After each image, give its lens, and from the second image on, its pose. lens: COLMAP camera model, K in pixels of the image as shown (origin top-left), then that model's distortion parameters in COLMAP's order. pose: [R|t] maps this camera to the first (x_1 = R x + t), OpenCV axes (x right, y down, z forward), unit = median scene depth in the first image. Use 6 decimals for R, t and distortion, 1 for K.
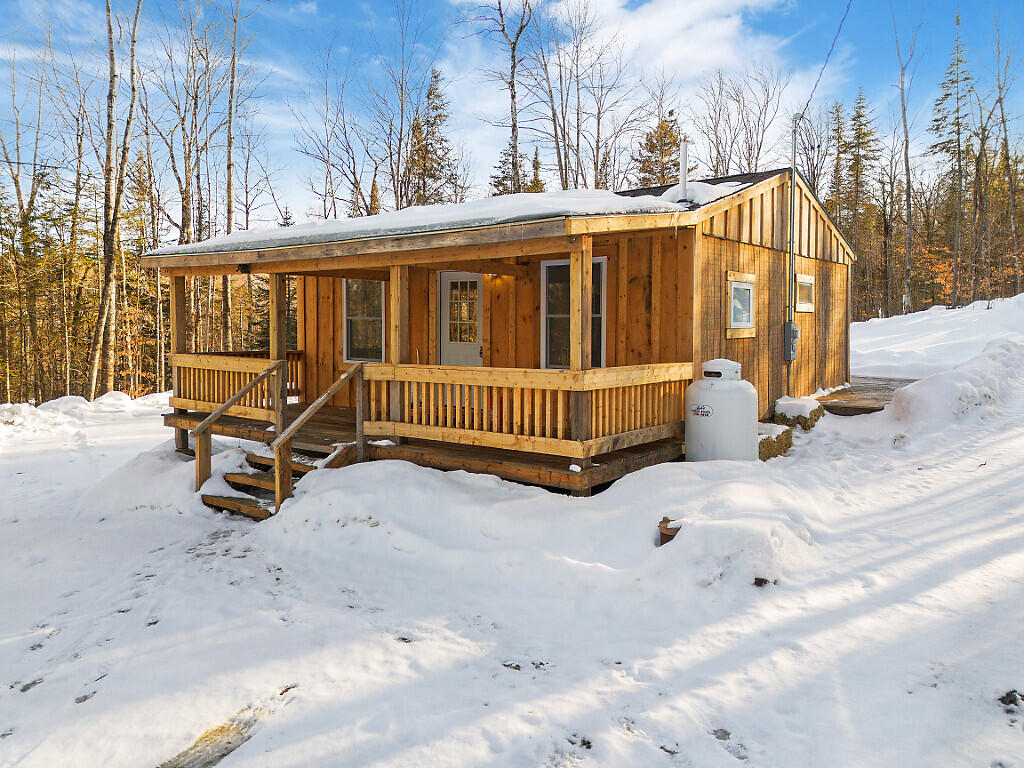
lens RADIAL K [[722.8, 0, 514.2], [0, 722.8, 347.0], [0, 0, 1]] dist [0.088647, -0.080497]
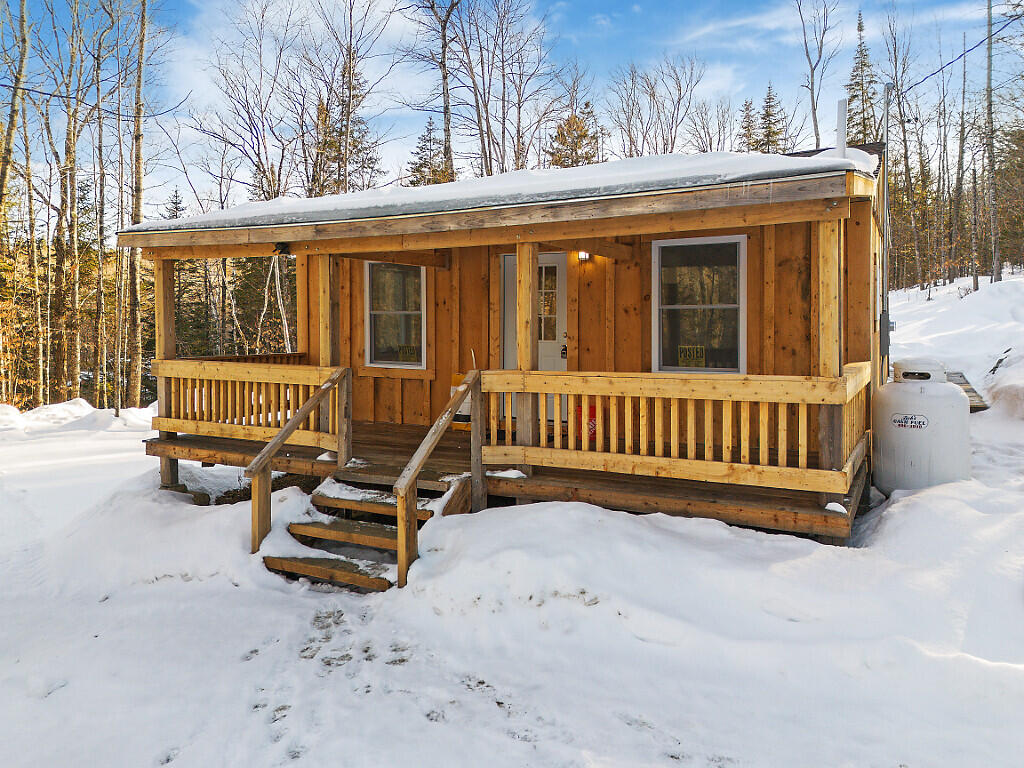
lens RADIAL K [[725.2, 0, 511.6], [0, 725.2, 326.8], [0, 0, 1]] dist [0.085531, -0.082026]
pose [[0.986517, -0.010320, 0.163332, -0.290876], [0.013503, 0.999740, -0.018388, -0.008415], [-0.163100, 0.020346, 0.986400, 0.232398]]
